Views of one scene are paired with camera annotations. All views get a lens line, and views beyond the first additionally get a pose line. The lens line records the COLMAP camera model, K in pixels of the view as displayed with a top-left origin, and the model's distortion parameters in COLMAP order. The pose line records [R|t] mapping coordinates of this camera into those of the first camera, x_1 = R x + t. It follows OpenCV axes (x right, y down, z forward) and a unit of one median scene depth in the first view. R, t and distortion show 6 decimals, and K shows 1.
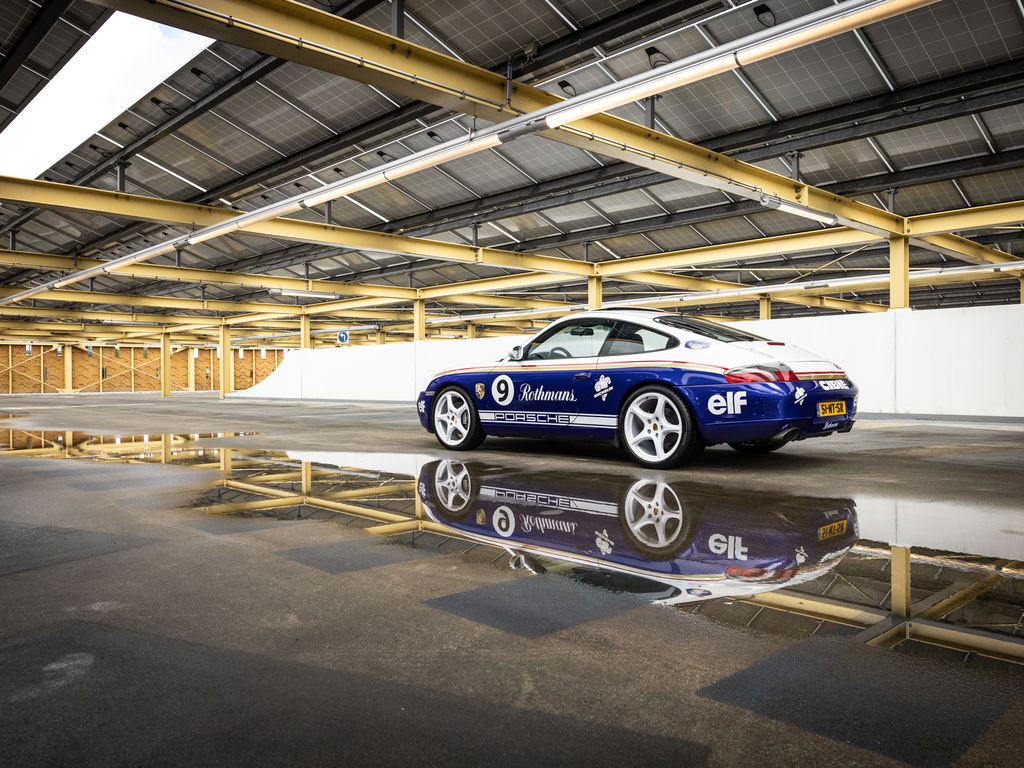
lens RADIAL K [[771.9, 0, 512.0], [0, 771.9, 384.0], [0, 0, 1]] dist [-0.001181, -0.001382]
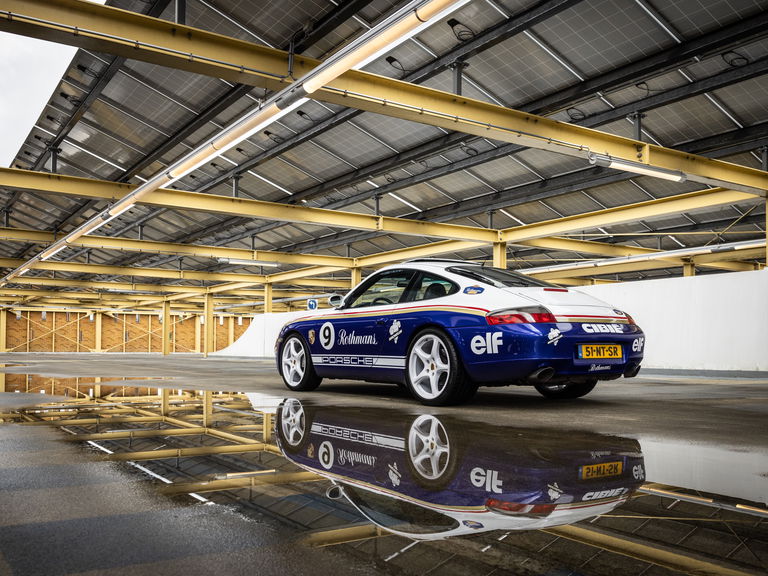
lens RADIAL K [[710.0, 0, 369.2], [0, 710.0, 331.5], [0, 0, 1]] dist [-0.005901, 0.003352]
pose [[0.982515, 0.008574, -0.185986, 0.242859], [-0.014237, 0.999474, -0.029137, 0.031540], [0.185638, 0.031276, 0.982120, 0.011665]]
